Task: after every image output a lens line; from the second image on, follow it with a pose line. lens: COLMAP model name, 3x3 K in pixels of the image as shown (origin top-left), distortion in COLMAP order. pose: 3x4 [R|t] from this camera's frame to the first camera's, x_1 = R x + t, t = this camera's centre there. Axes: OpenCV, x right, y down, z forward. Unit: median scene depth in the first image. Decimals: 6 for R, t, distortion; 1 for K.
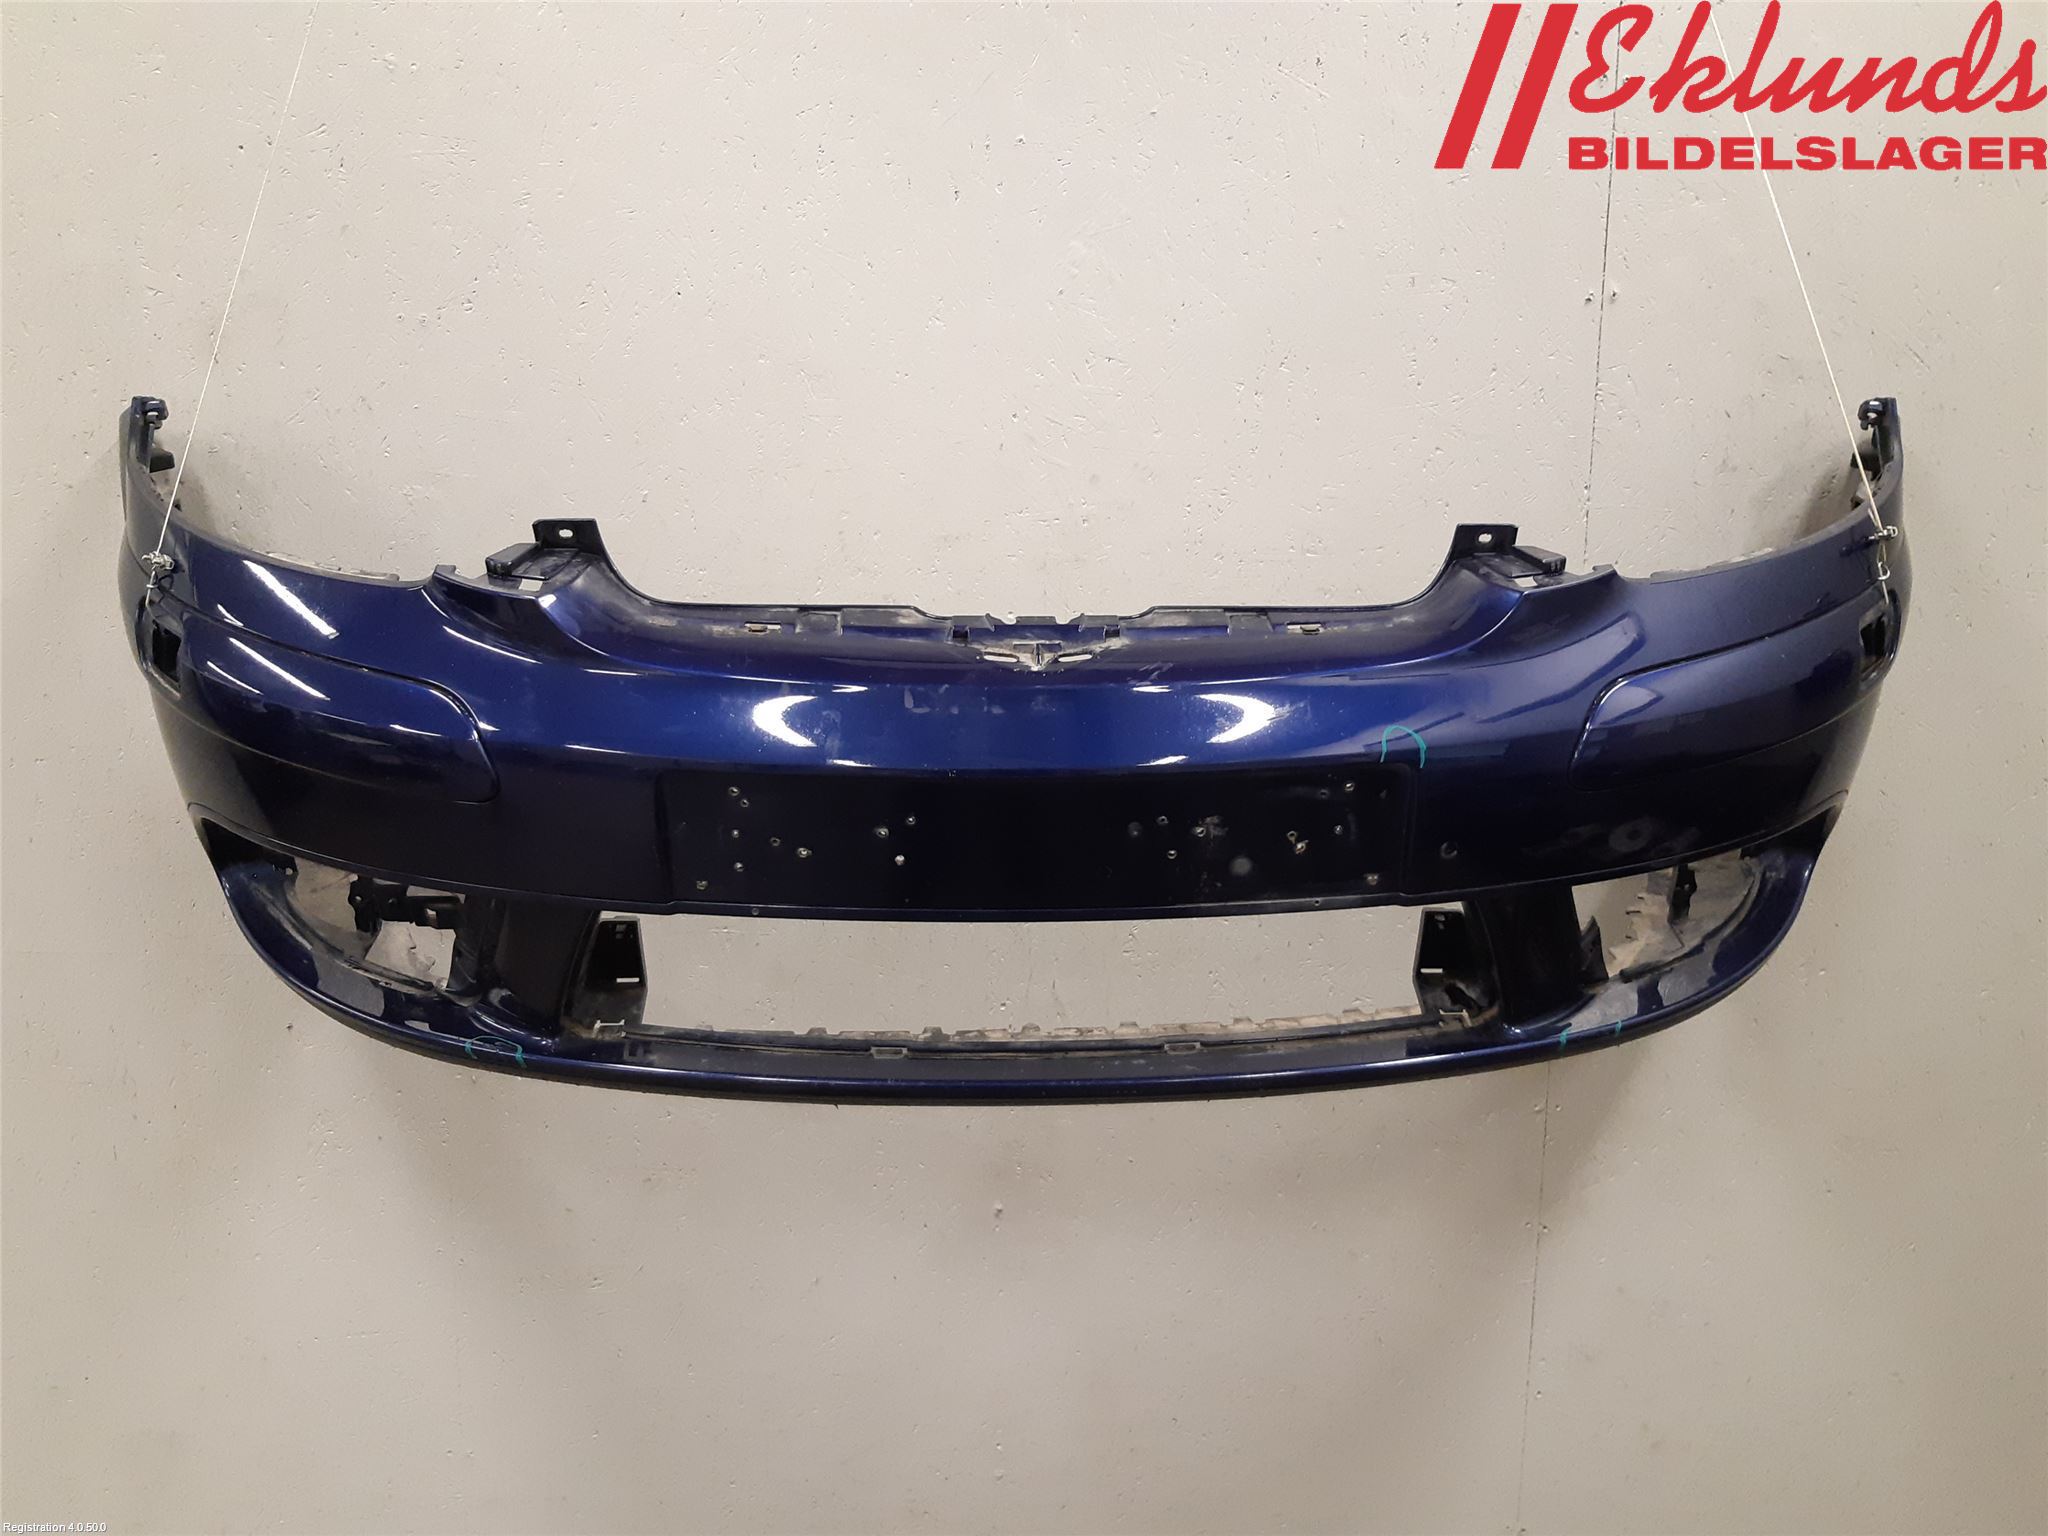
lens RADIAL K [[1592.3, 0, 1024.0], [0, 1592.3, 768.0], [0, 0, 1]] dist [0.108763, -0.211258]
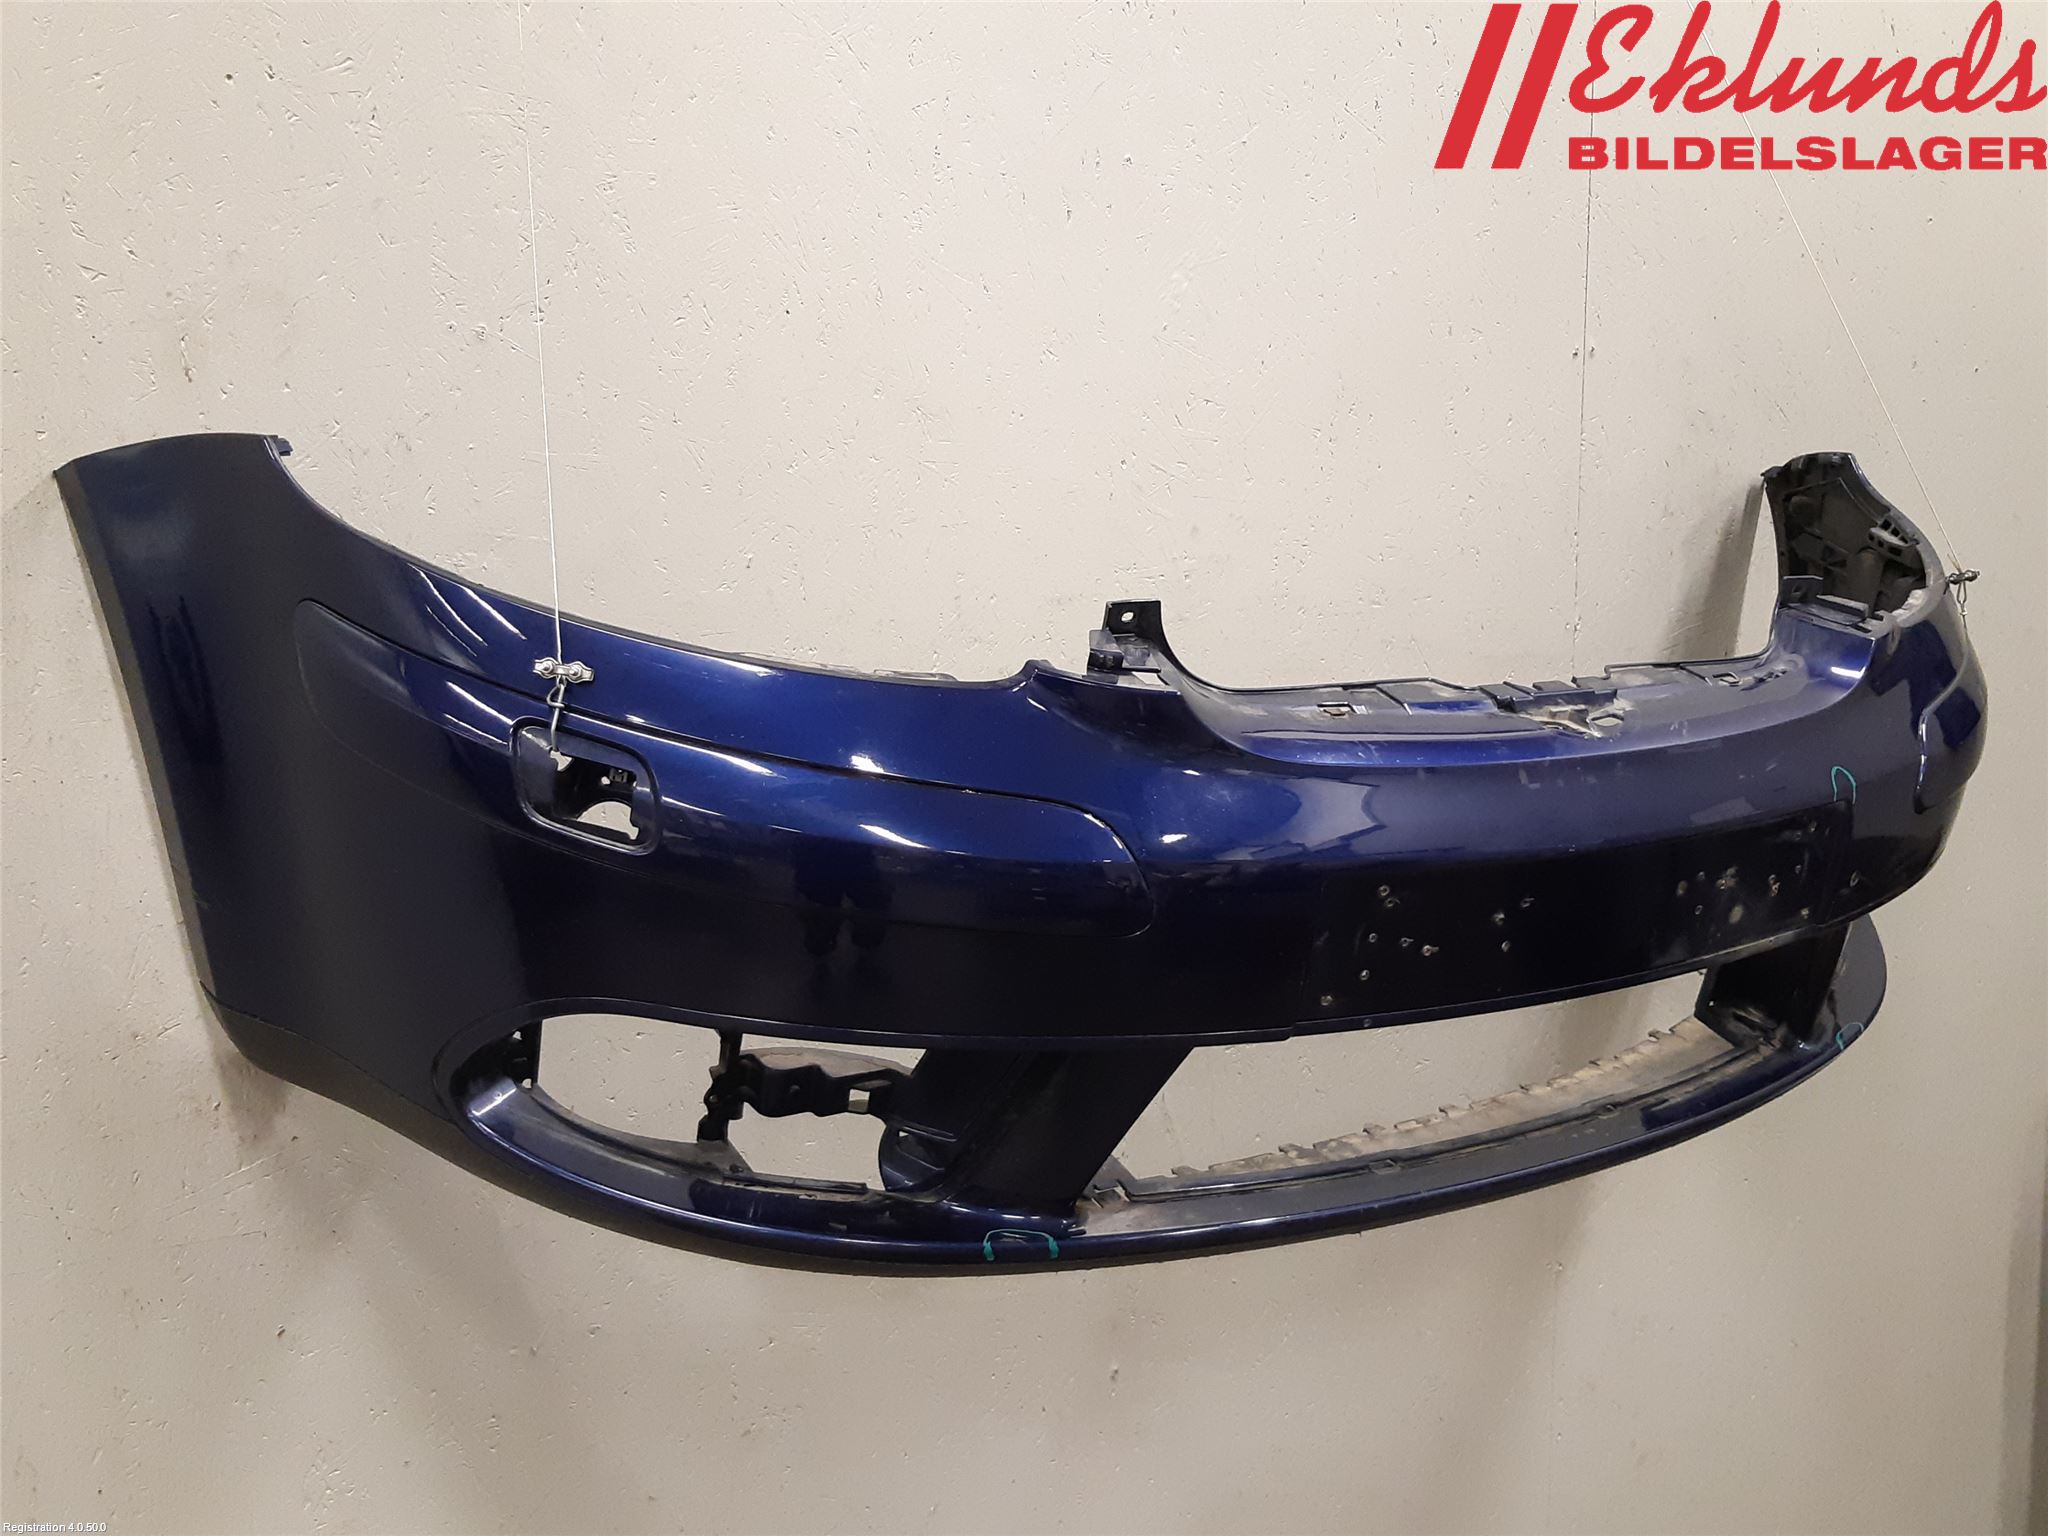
lens RADIAL K [[1989.2, 0, 1024.0], [0, 1989.2, 768.0], [0, 0, 1]] dist [0.180692, -0.439883]
pose [[0.852702, -0.073757, 0.517164, -0.670046], [0.094471, 0.995432, -0.013797, -0.041690], [-0.513784, 0.060621, 0.855775, 0.087581]]
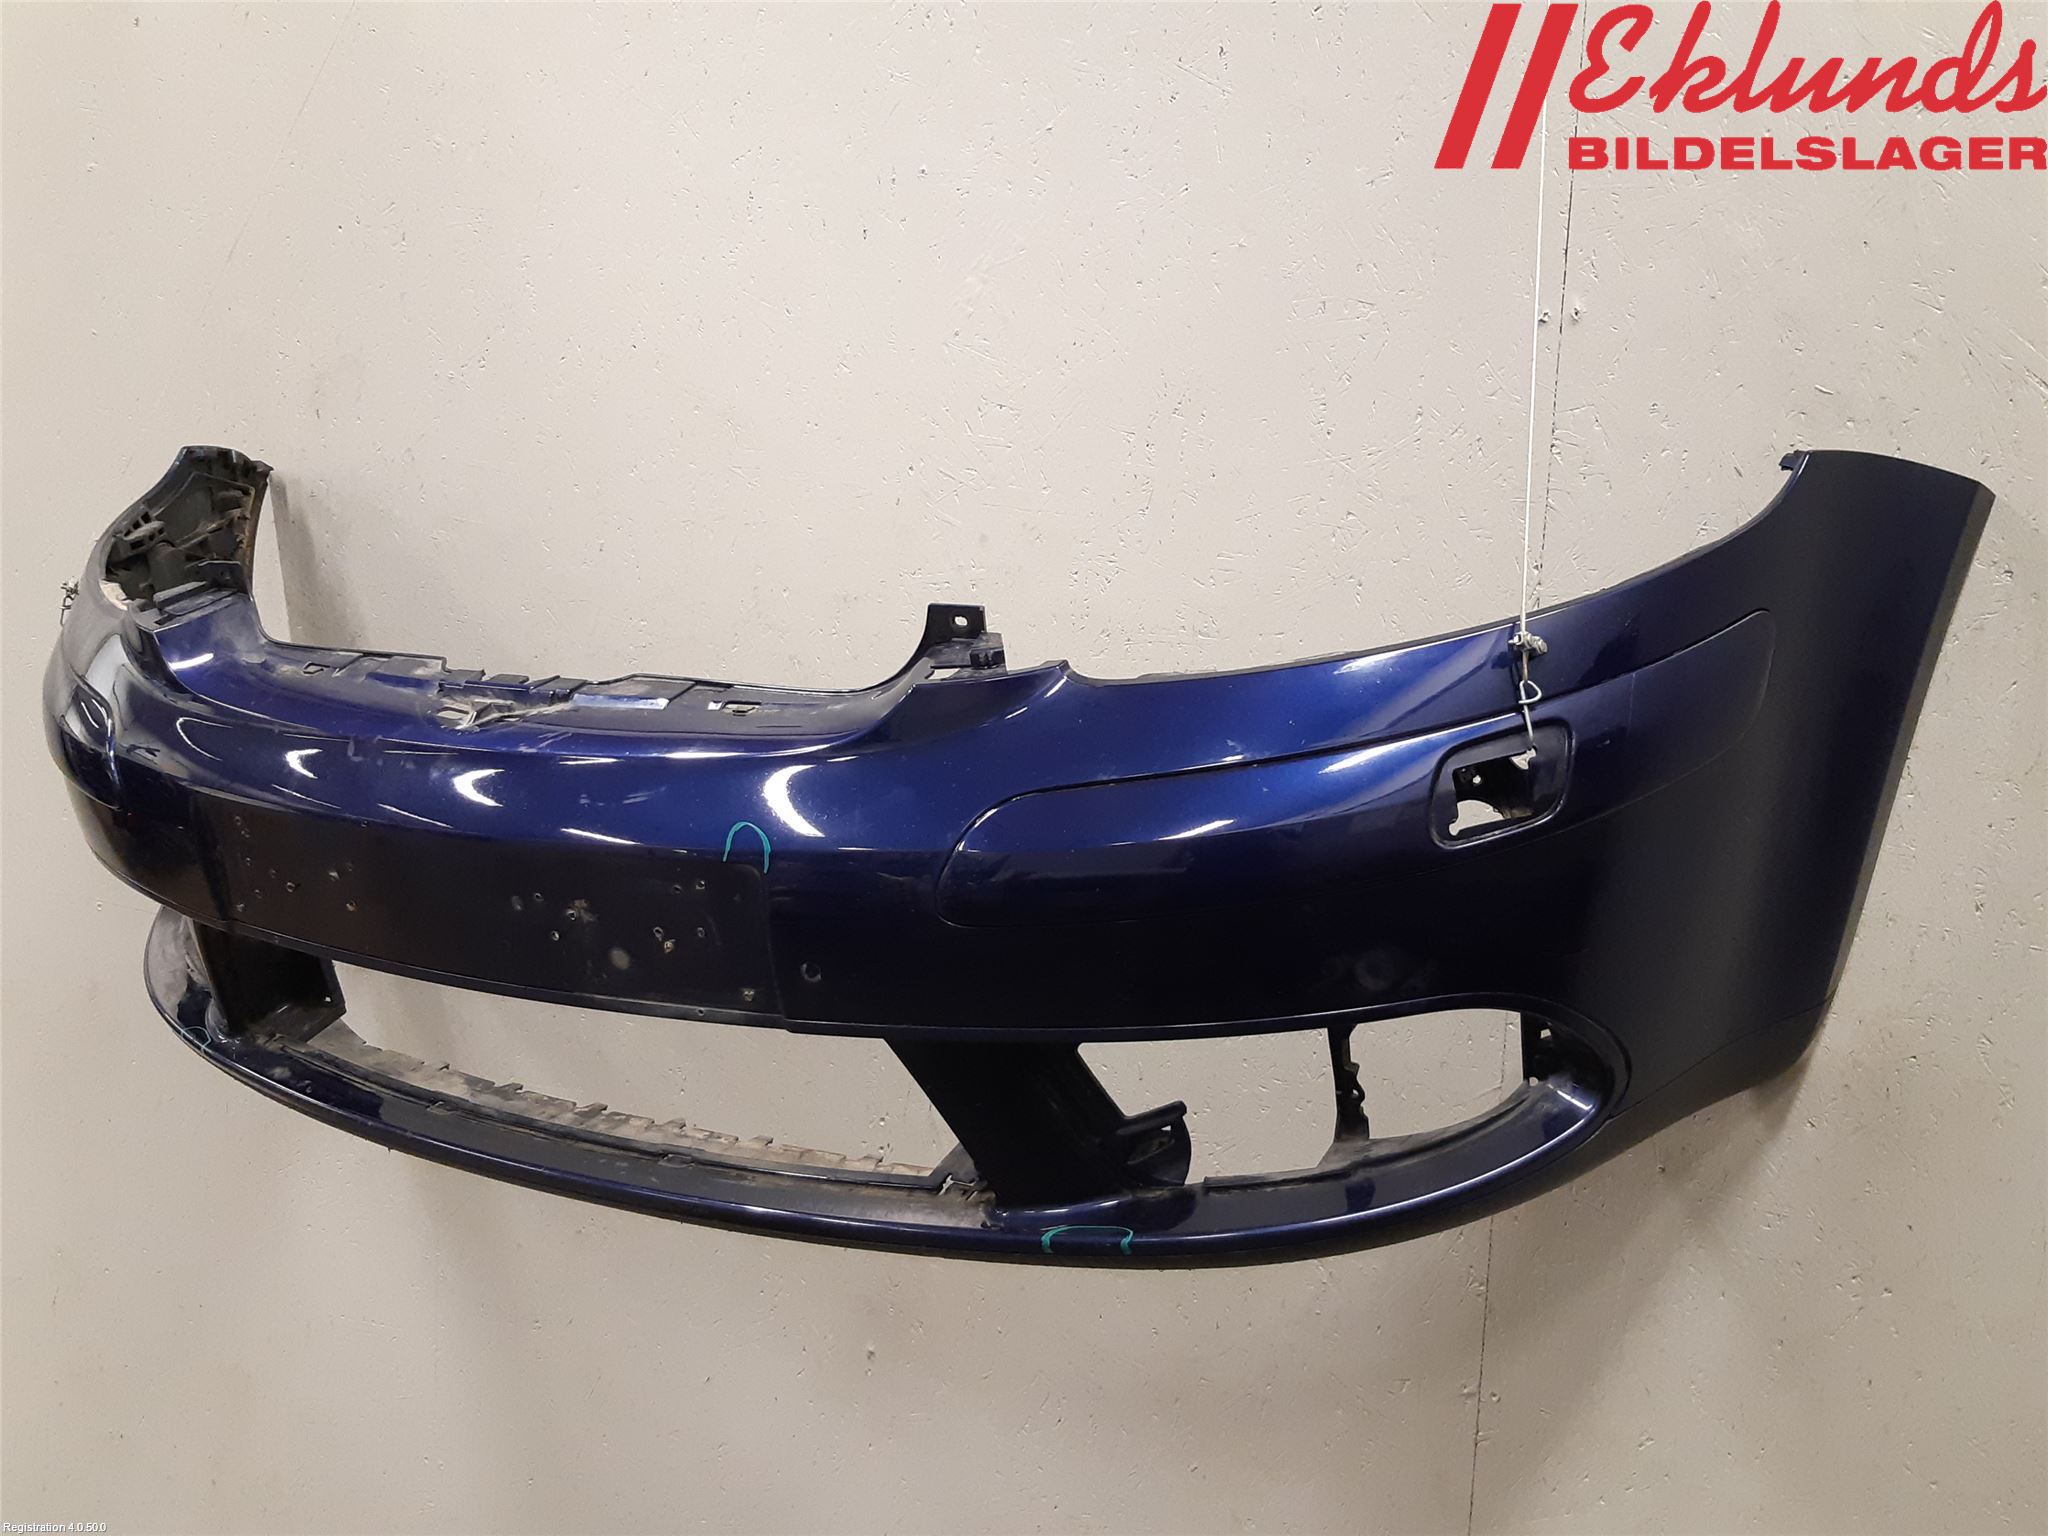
lens RADIAL K [[1891.3, 0, 1024.0], [0, 1891.3, 768.0], [0, 0, 1]] dist [0.168566, -0.410670]
pose [[0.851228, 0.086090, -0.517686, 0.650081], [-0.112900, 0.993396, -0.020442, -0.037390], [0.512508, 0.075848, 0.855326, 0.125559]]
